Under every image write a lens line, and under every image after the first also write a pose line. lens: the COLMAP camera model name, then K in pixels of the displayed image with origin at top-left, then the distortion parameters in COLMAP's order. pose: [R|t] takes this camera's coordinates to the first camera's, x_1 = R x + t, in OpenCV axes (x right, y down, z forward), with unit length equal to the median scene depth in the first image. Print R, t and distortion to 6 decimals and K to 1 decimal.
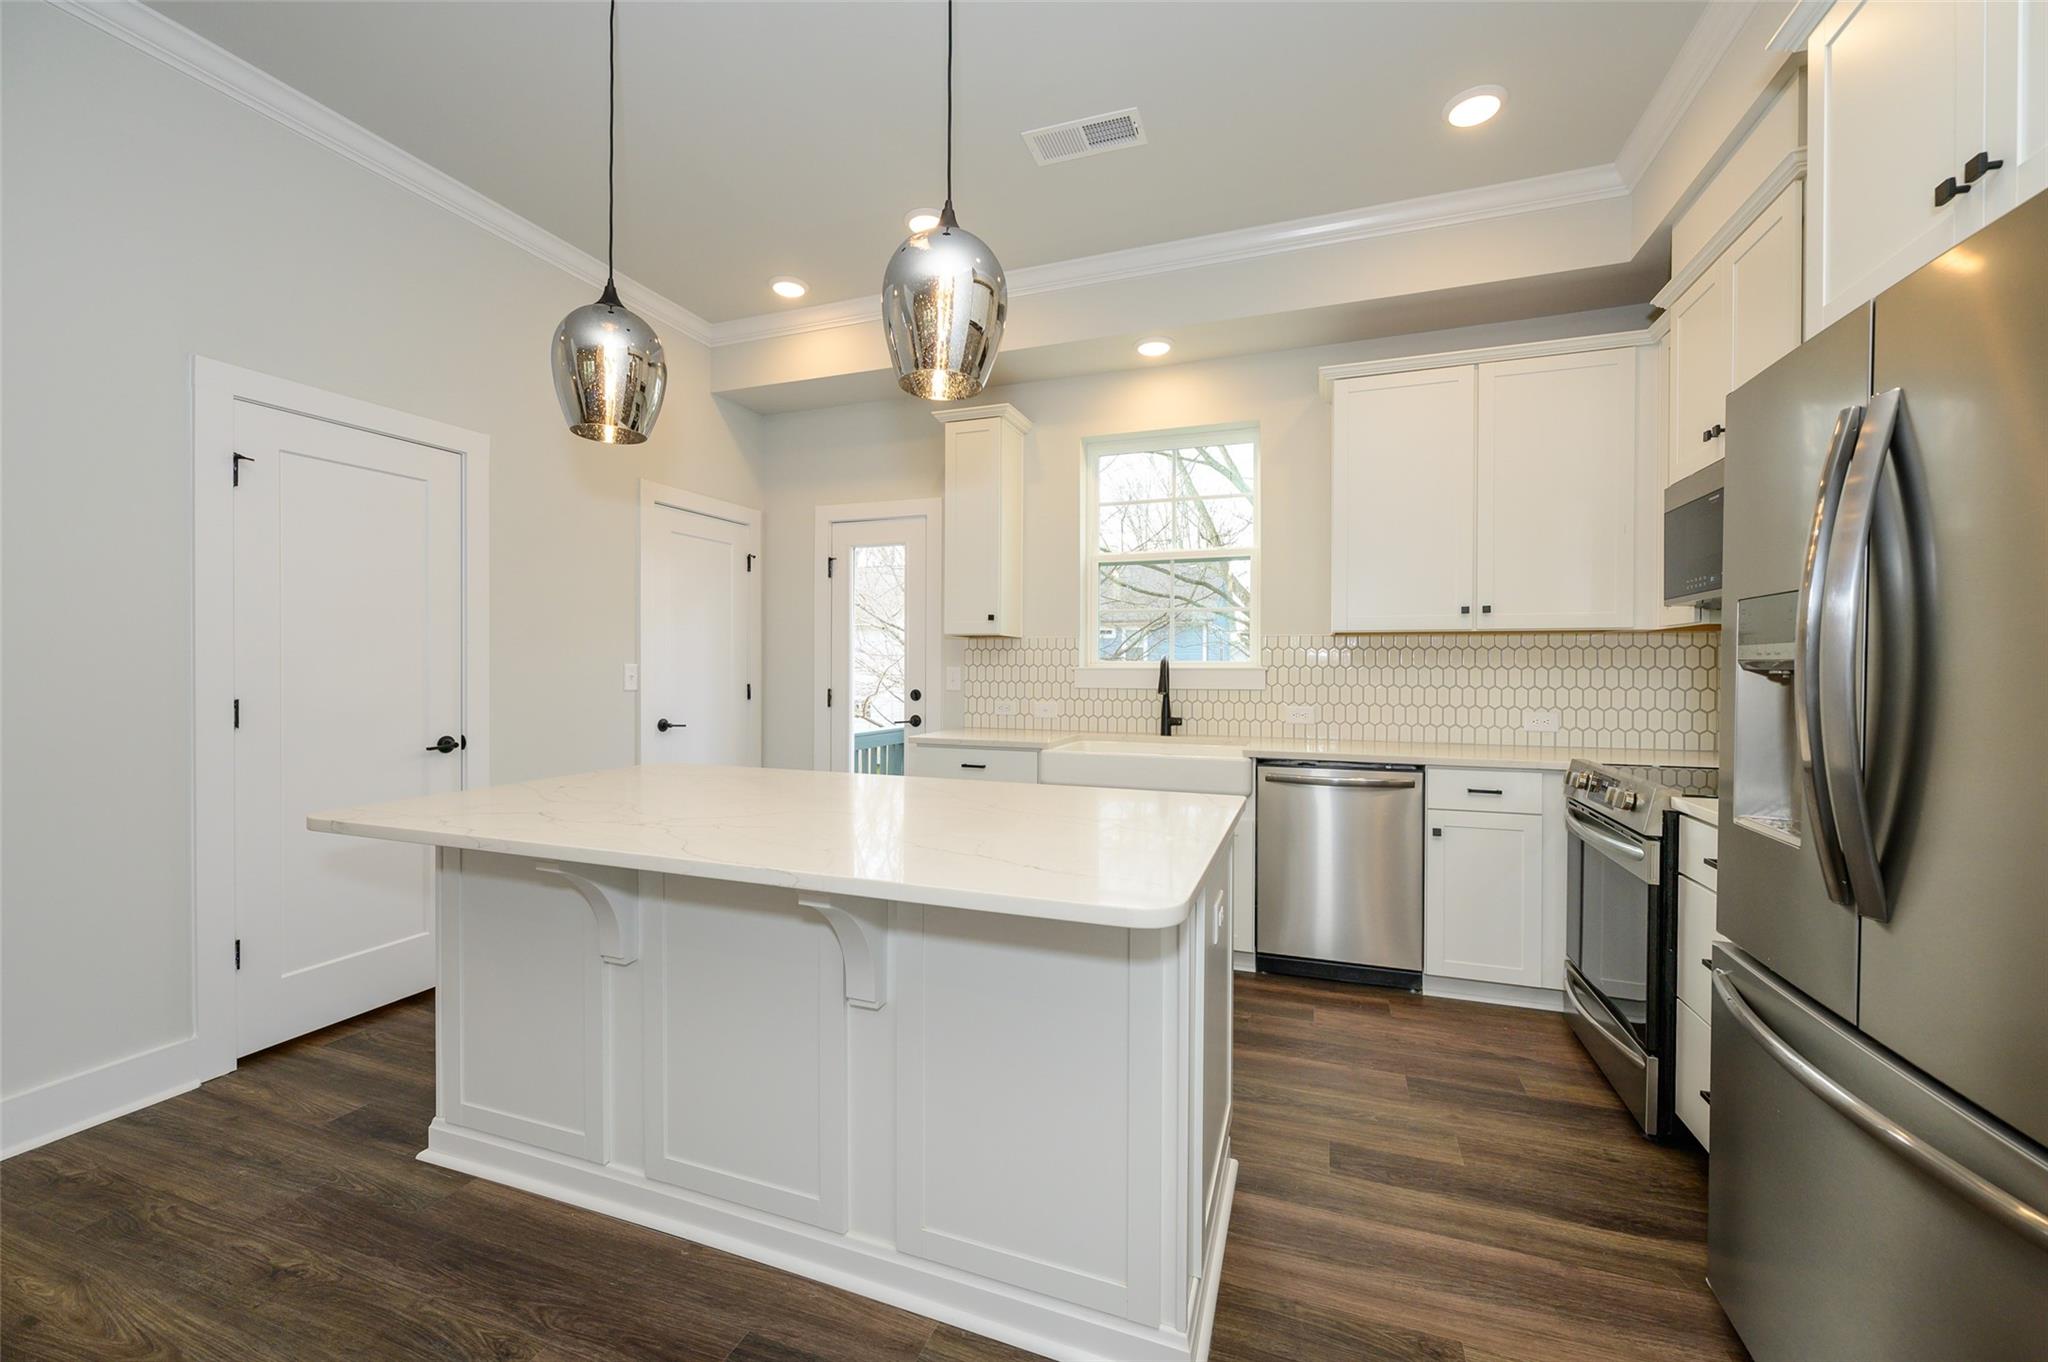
lens RADIAL K [[815.5, 0, 1026.6], [0, 815.5, 673.4], [0, 0, 1]] dist [-0.001049, 0.000026]
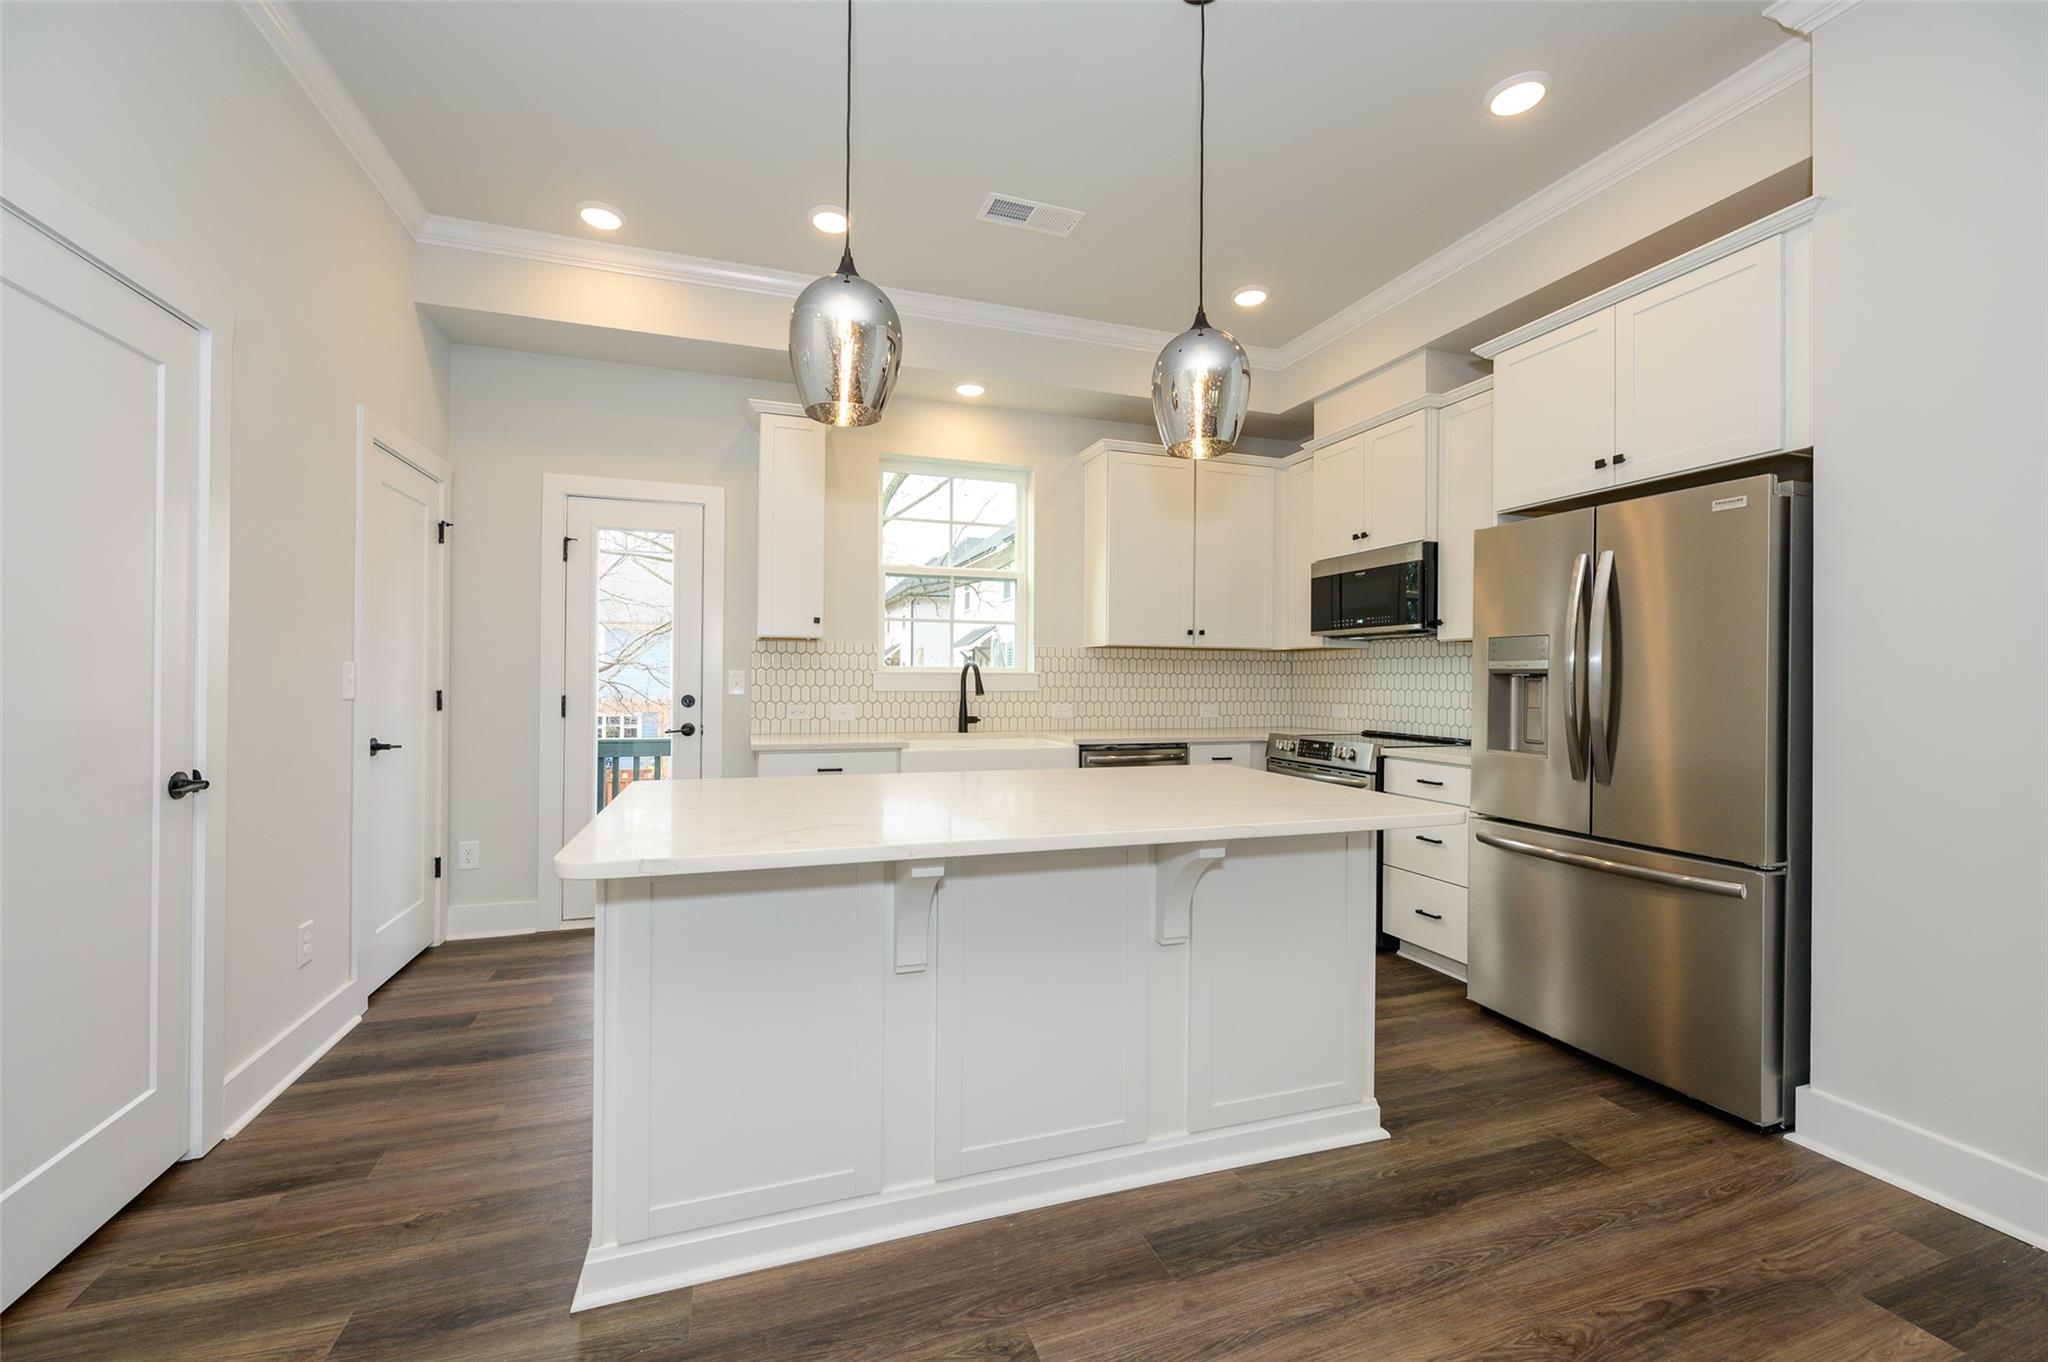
lens RADIAL K [[806.6, 0, 1024.0], [0, 806.6, 681.0], [0, 0, 1]] dist [-0.001195, -0.000039]
pose [[0.777835, -0.000560, 0.628468, -0.512534], [-0.000203, 0.999999, 0.001142, 0.004138], [-0.628468, -0.001016, 0.777835, 0.087478]]
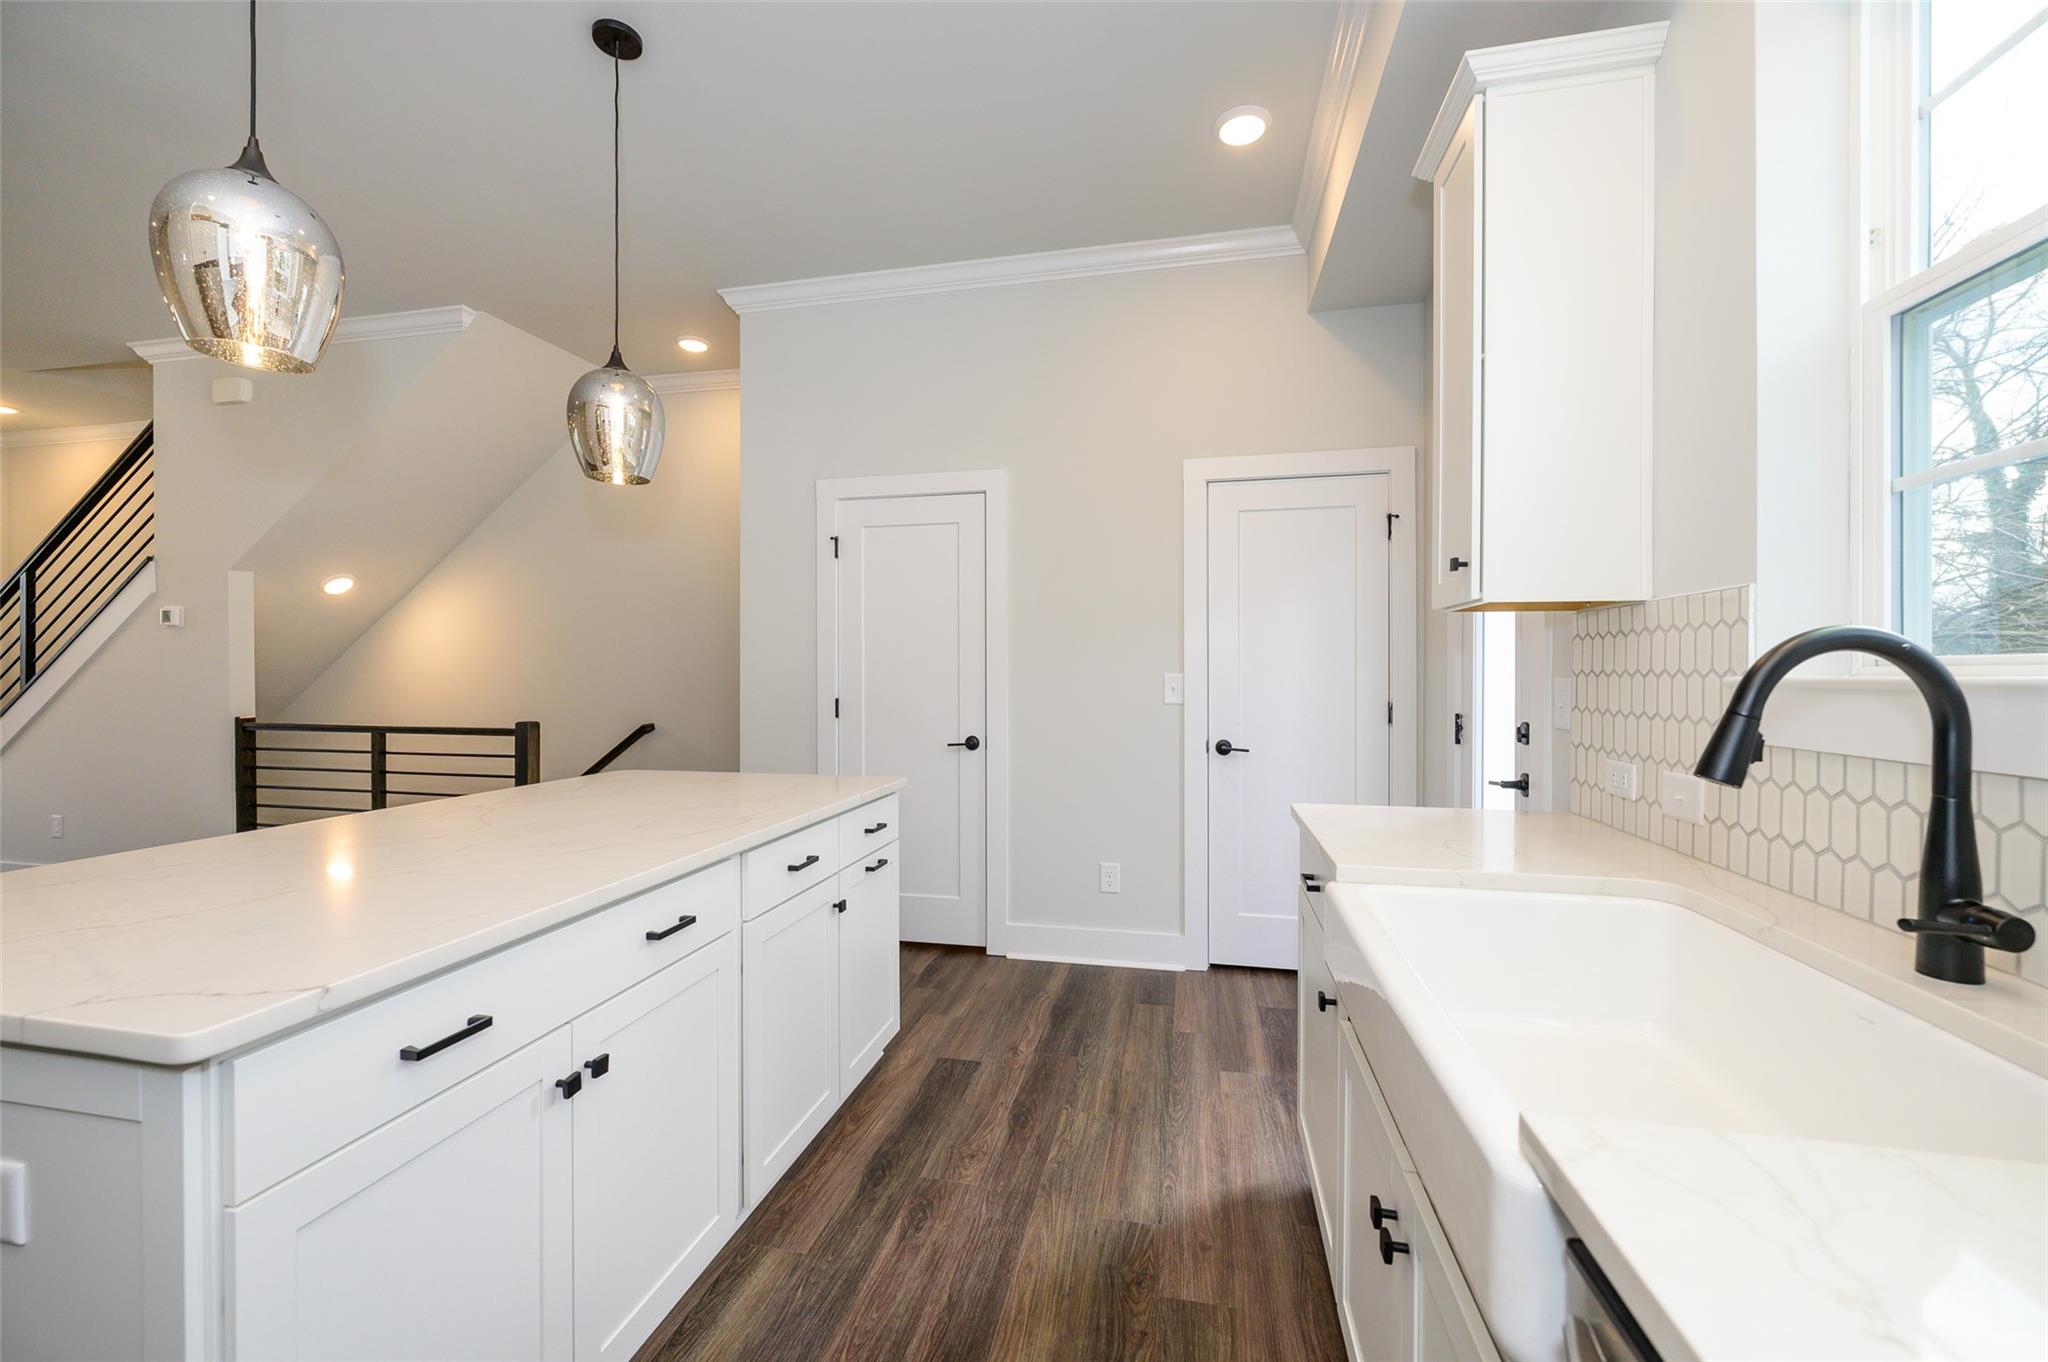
lens RADIAL K [[806.6, 0, 1024.0], [0, 806.6, 681.0], [0, 0, 1]] dist [-0.001195, -0.000039]
pose [[0.134038, 0.003087, -0.990971, 0.390536], [-0.009868, 0.999950, 0.001780, -0.004145], [0.990927, 0.009540, 0.134062, 0.791422]]
